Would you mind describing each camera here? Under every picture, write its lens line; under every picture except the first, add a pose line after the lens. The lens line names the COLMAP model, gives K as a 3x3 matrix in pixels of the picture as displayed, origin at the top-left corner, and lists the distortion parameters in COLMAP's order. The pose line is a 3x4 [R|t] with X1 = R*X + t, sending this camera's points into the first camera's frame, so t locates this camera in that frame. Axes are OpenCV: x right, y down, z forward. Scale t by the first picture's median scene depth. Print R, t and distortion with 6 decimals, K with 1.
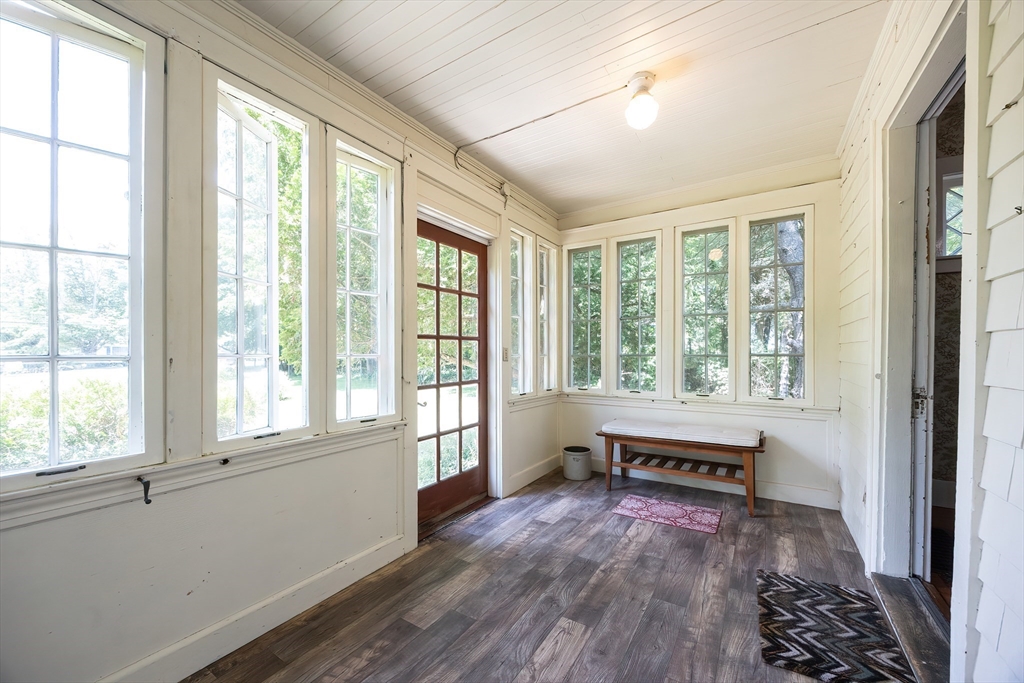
lens RADIAL K [[394.4, 0, 512.1], [0, 394.4, 356.0], [0, 0, 1]] dist [-0.002965, 0.000581]
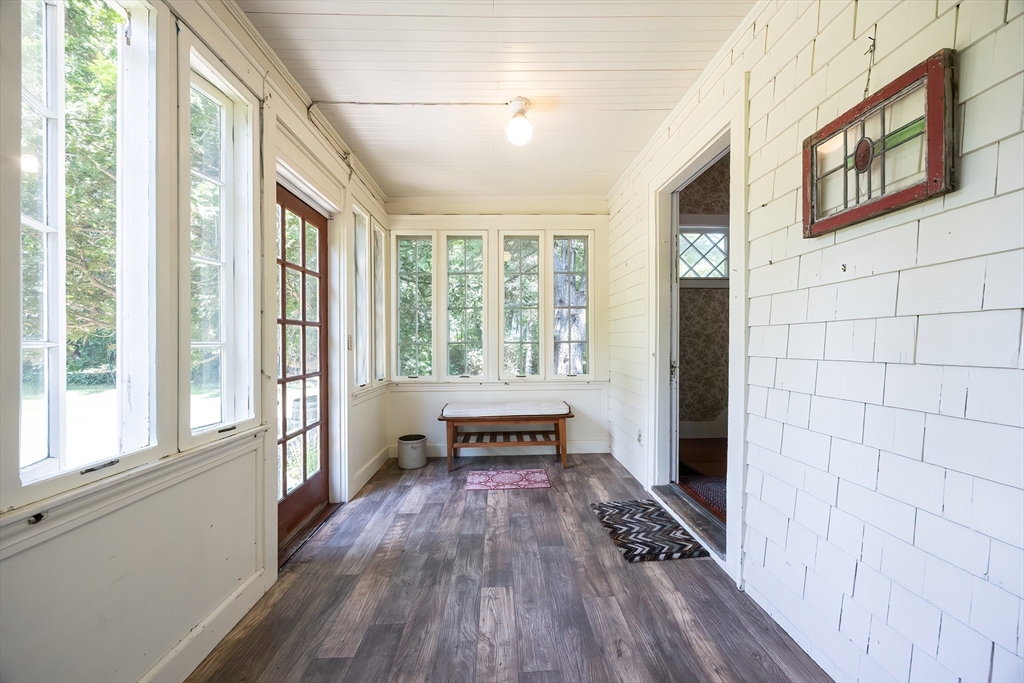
lens RADIAL K [[394.4, 0, 515.3], [0, 394.4, 343.1], [0, 0, 1]] dist [-0.002965, 0.000581]
pose [[0.820686, -0.006504, 0.571343, -0.270903], [0.009259, 0.999955, -0.001918, 0.003774], [-0.571305, 0.006864, 0.820709, 0.048723]]
